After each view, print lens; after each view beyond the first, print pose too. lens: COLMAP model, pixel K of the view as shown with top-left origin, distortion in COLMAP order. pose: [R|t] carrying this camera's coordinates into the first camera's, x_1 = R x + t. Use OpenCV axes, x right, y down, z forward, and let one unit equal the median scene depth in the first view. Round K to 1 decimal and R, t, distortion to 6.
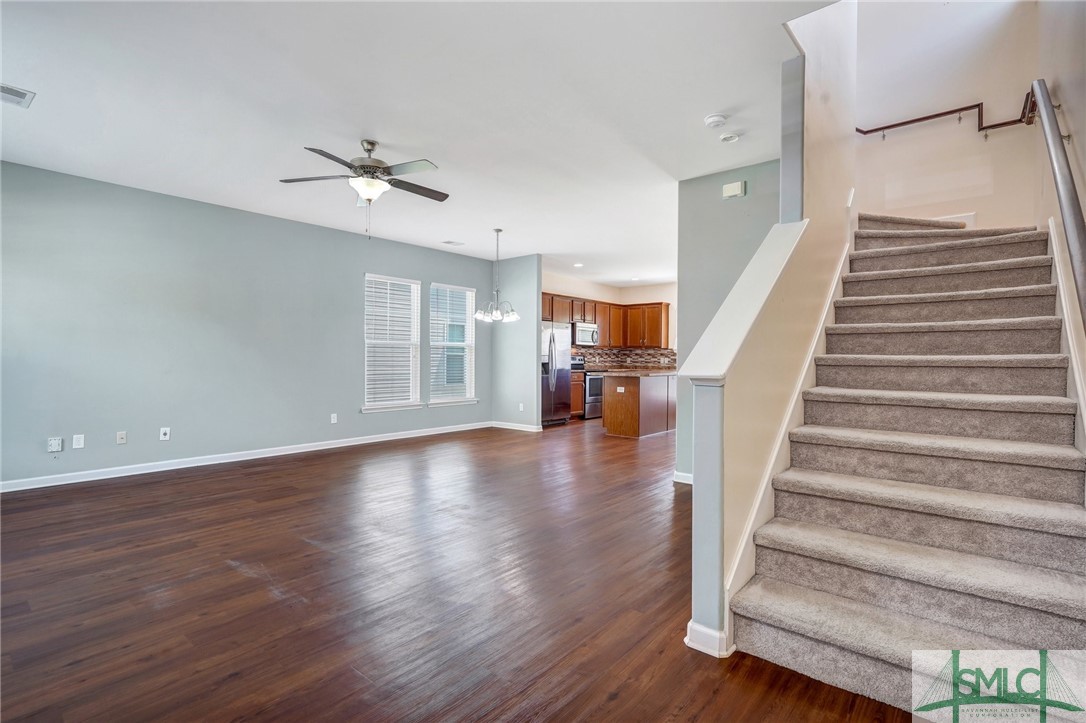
lens RADIAL K [[517.5, 0, 543.3], [0, 517.5, 362.7], [0, 0, 1]] dist [0.027079, 0.000571]
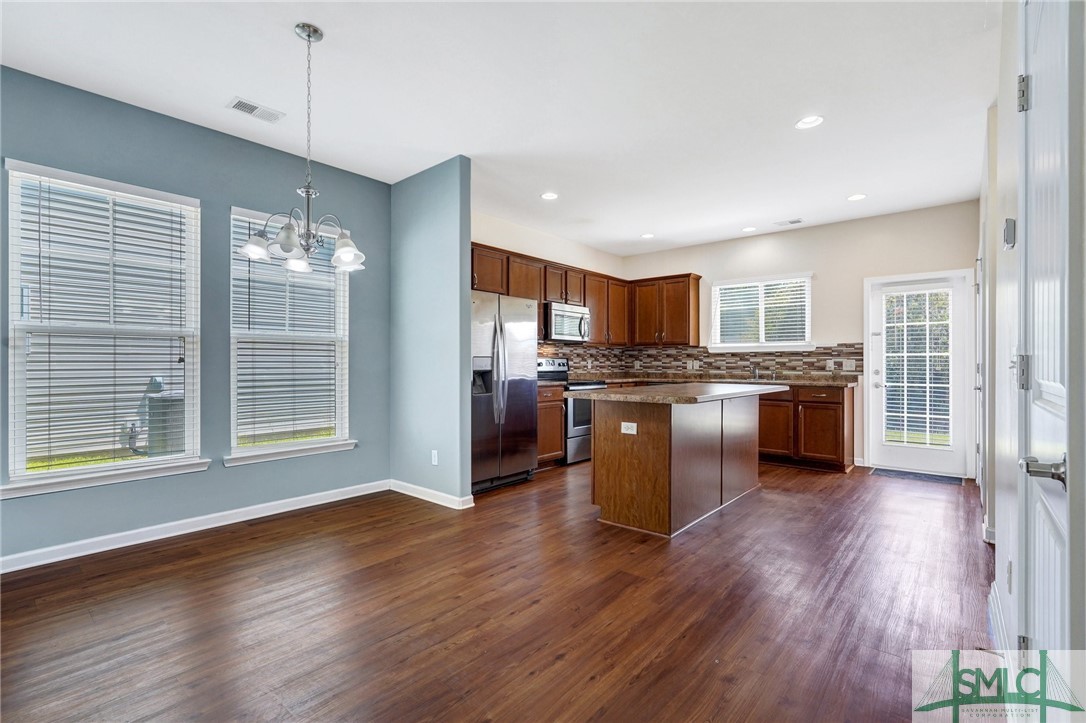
lens RADIAL K [[487.4, 0, 543.7], [0, 487.4, 361.0], [0, 0, 1]] dist [-0.002656, 0.000730]
pose [[0.999894, -0.006673, -0.012927, 0.061896], [0.006510, 0.999899, -0.012611, -0.002750], [0.013010, 0.012526, 0.999837, 0.437747]]
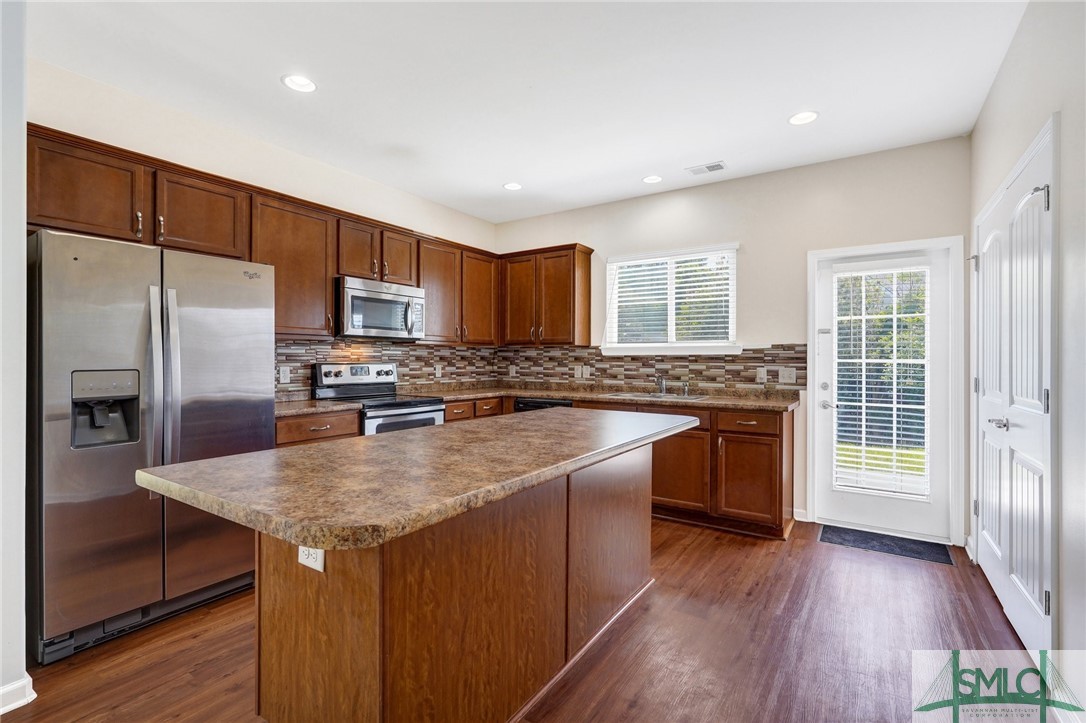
lens RADIAL K [[487.4, 0, 541.3], [0, 487.4, 357.3], [0, 0, 1]] dist [-0.002656, 0.000730]
pose [[0.994582, -0.003664, 0.103890, 0.169549], [0.004744, 0.999937, -0.010154, -0.014619], [-0.103846, 0.010592, 0.994537, 0.635332]]
